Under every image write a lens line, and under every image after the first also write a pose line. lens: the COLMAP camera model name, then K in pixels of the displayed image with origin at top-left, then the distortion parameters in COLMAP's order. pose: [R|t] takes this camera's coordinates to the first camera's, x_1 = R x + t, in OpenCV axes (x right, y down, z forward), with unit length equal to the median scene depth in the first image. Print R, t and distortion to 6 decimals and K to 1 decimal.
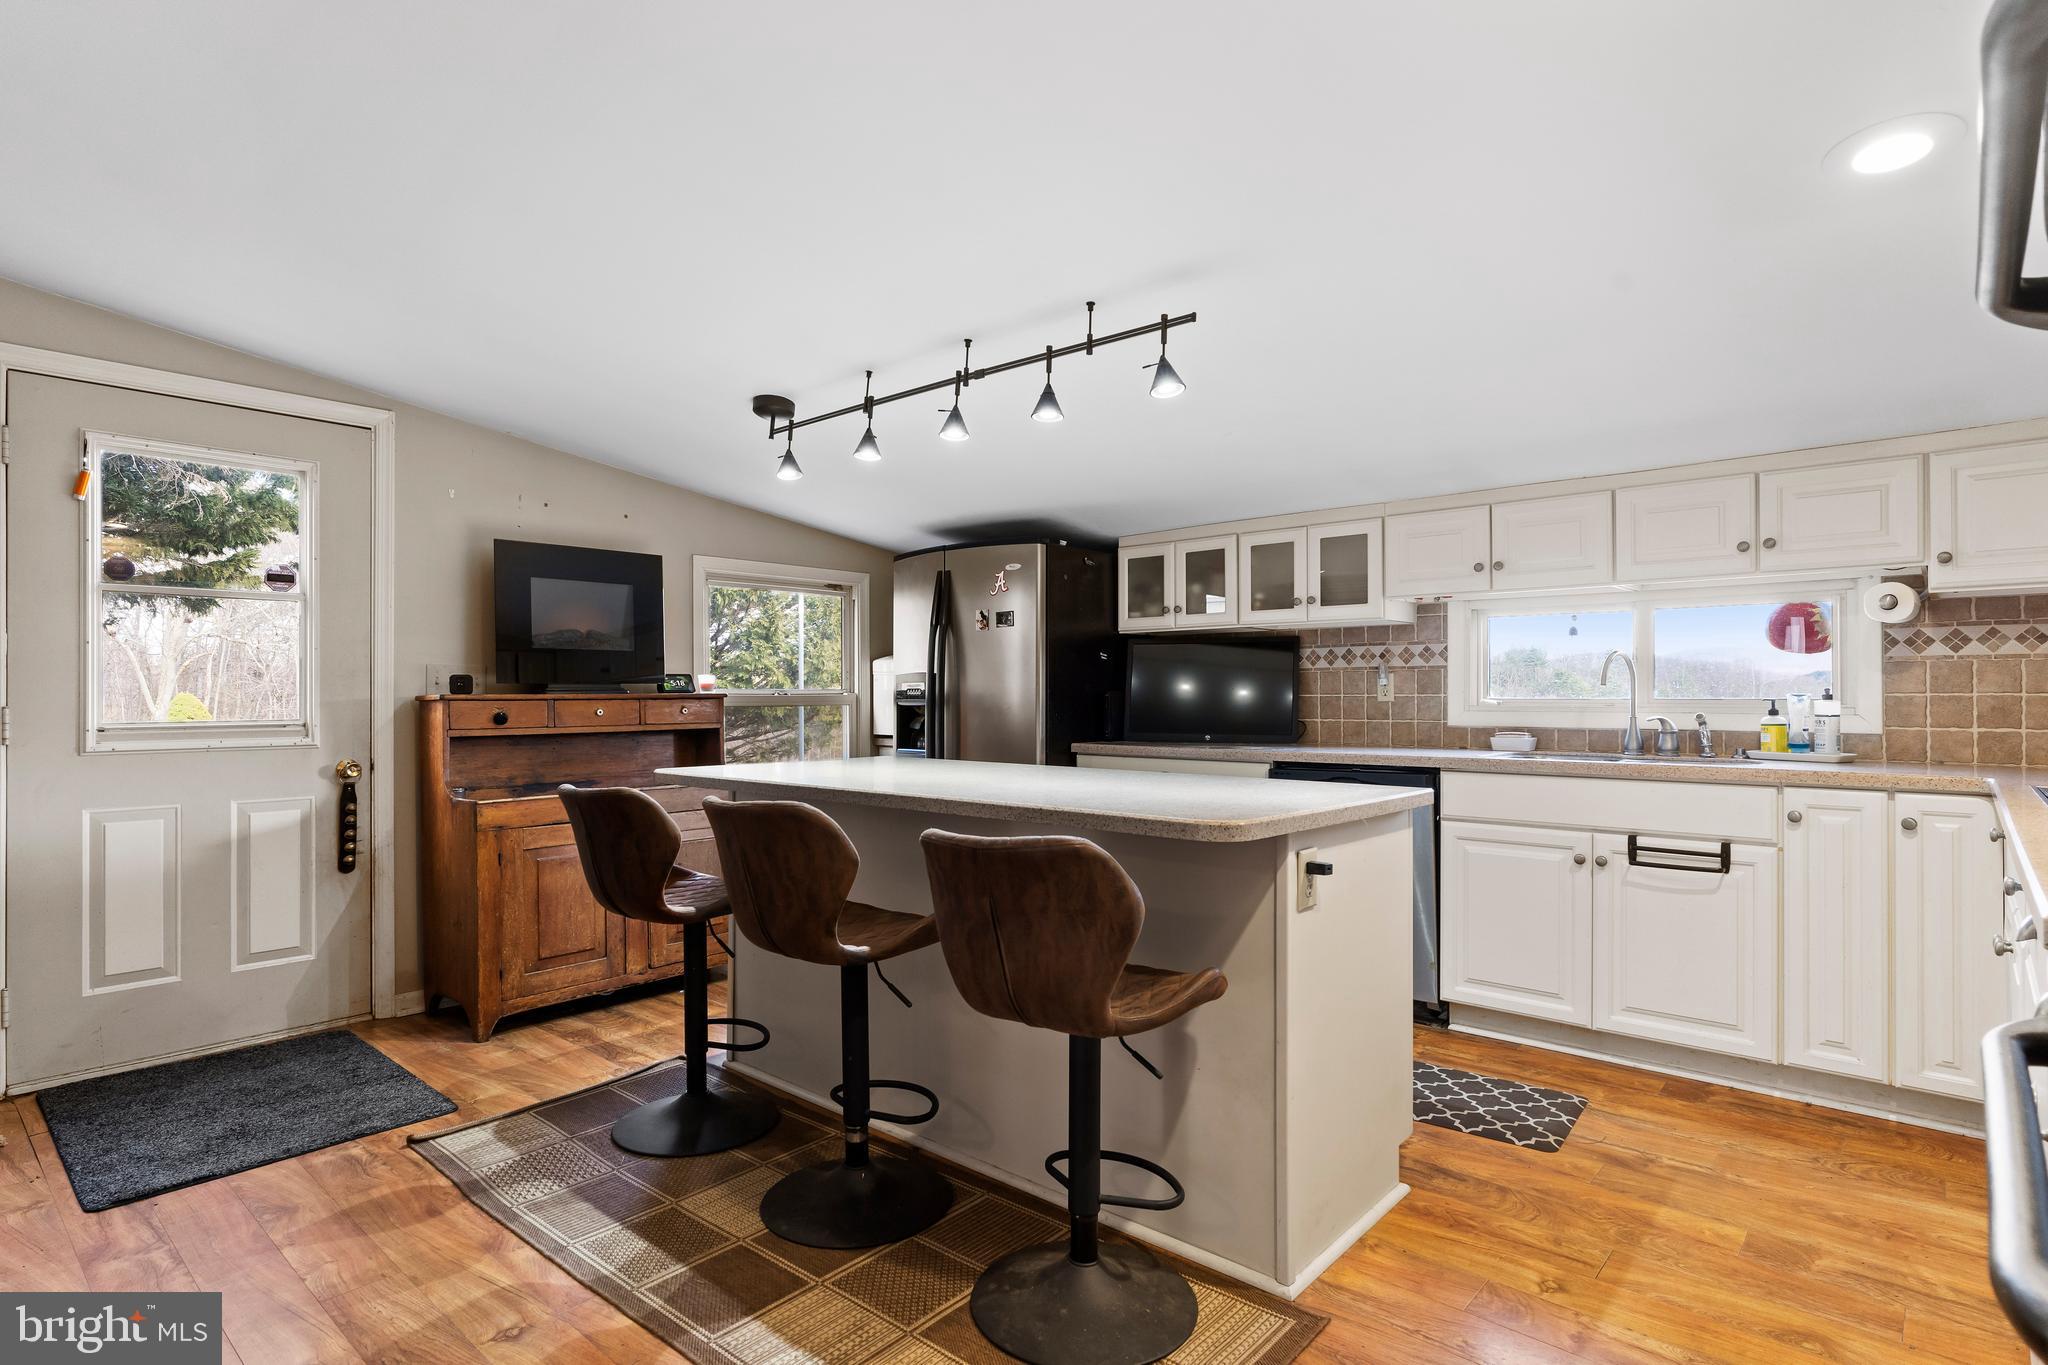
lens RADIAL K [[1047.2, 0, 1023.3], [0, 1047.2, 692.9], [0, 0, 1]] dist [0.000880, 0.000390]
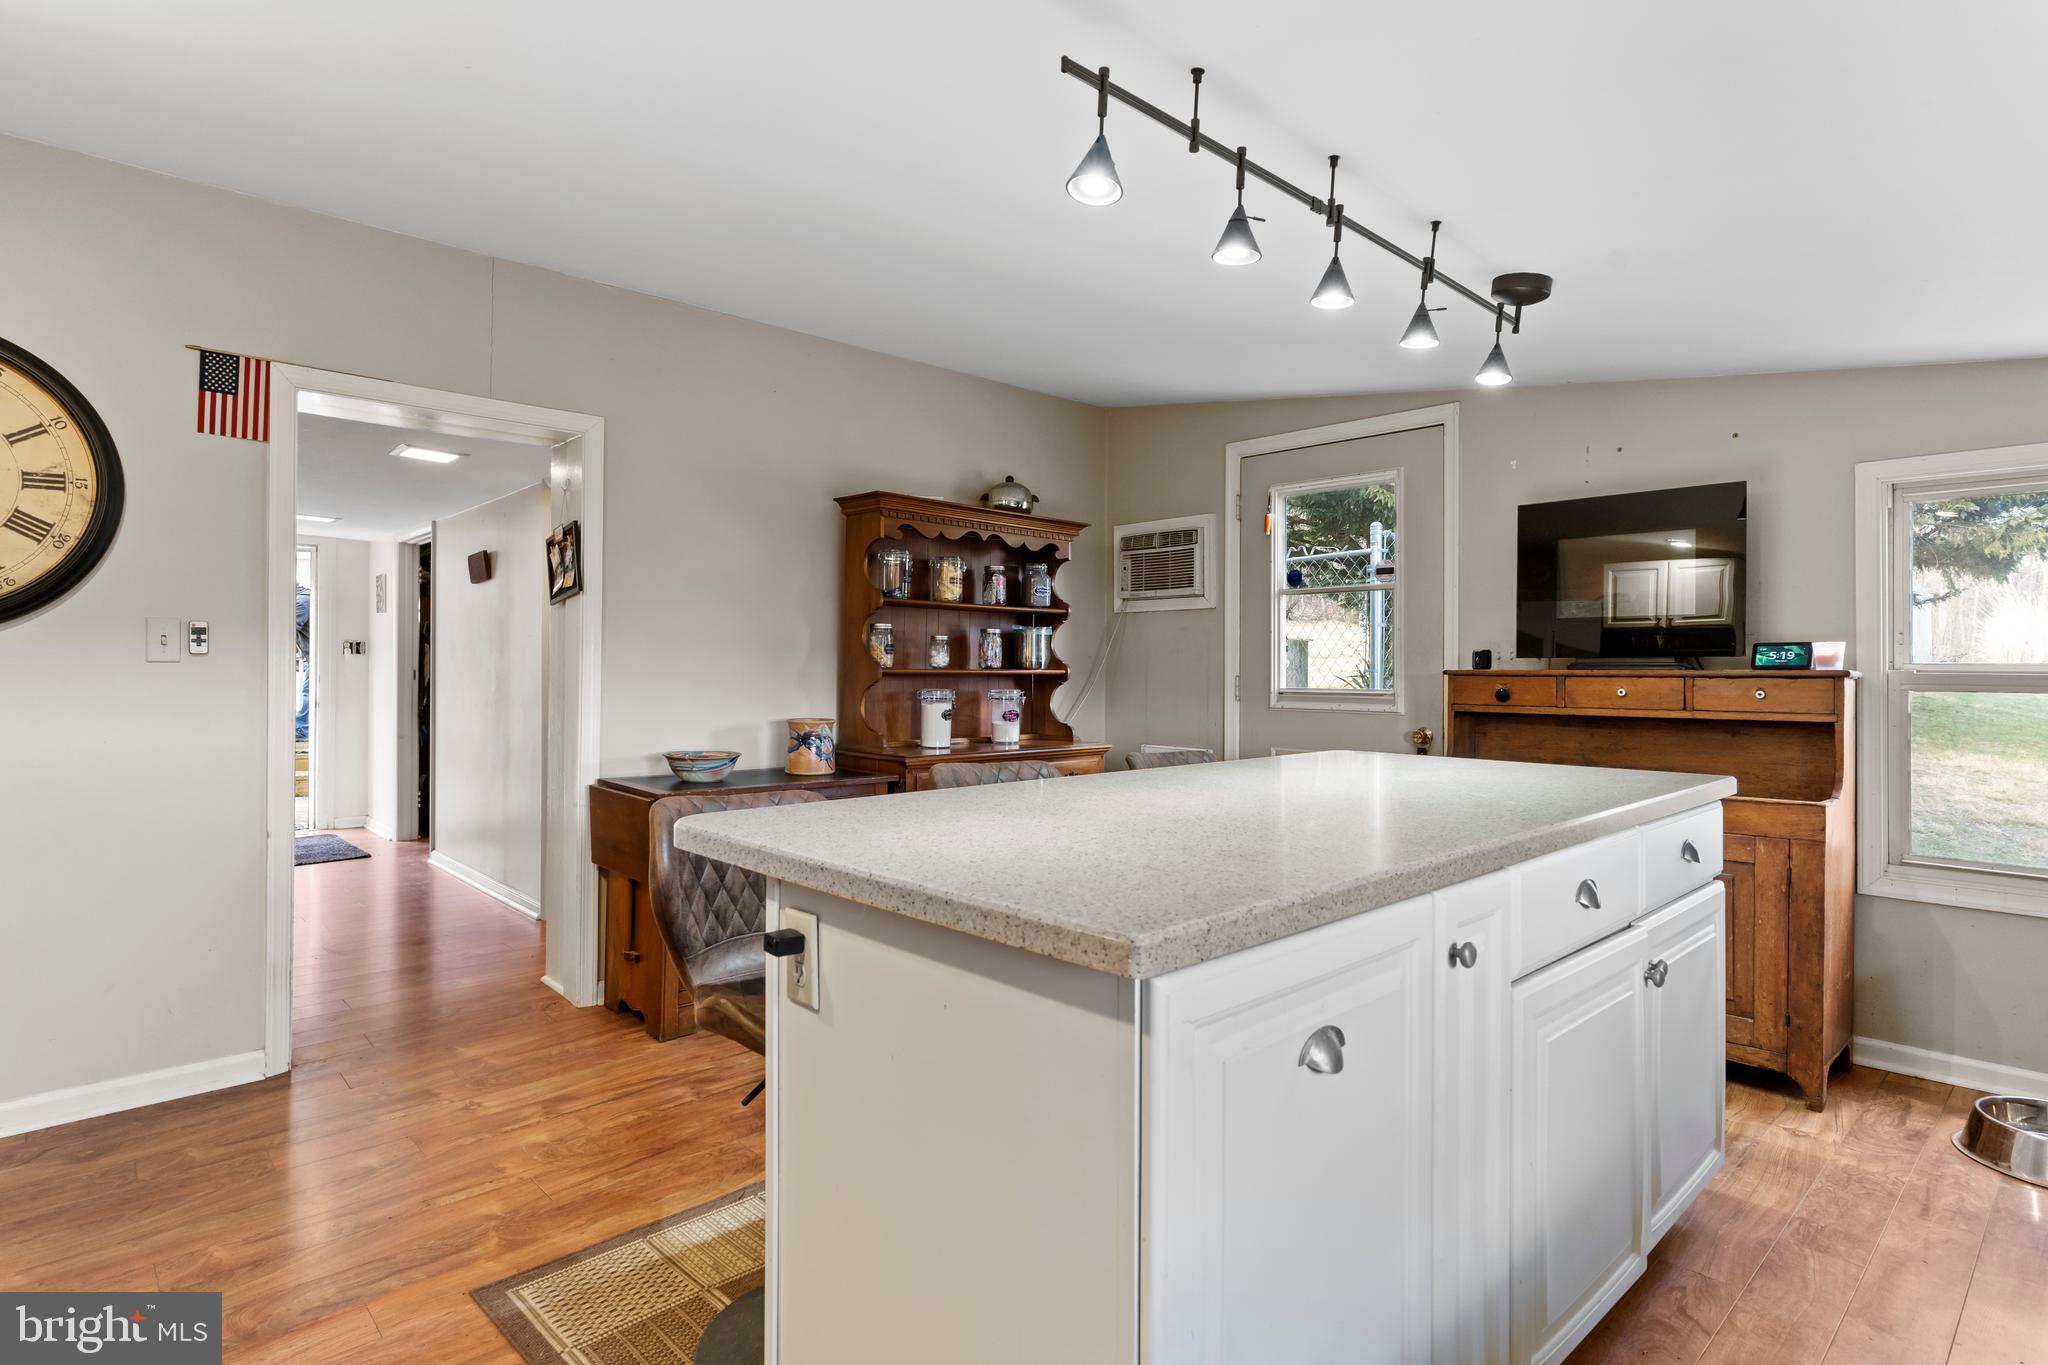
lens RADIAL K [[1054.4, 0, 1018.6], [0, 1054.4, 666.2], [0, 0, 1]] dist [-0.002720, 0.000475]
pose [[-0.089214, 0.000716, -0.996012, 0.551478], [-0.002910, 0.999995, 0.000979, -0.001532], [0.996008, 0.002986, -0.089211, 0.726737]]
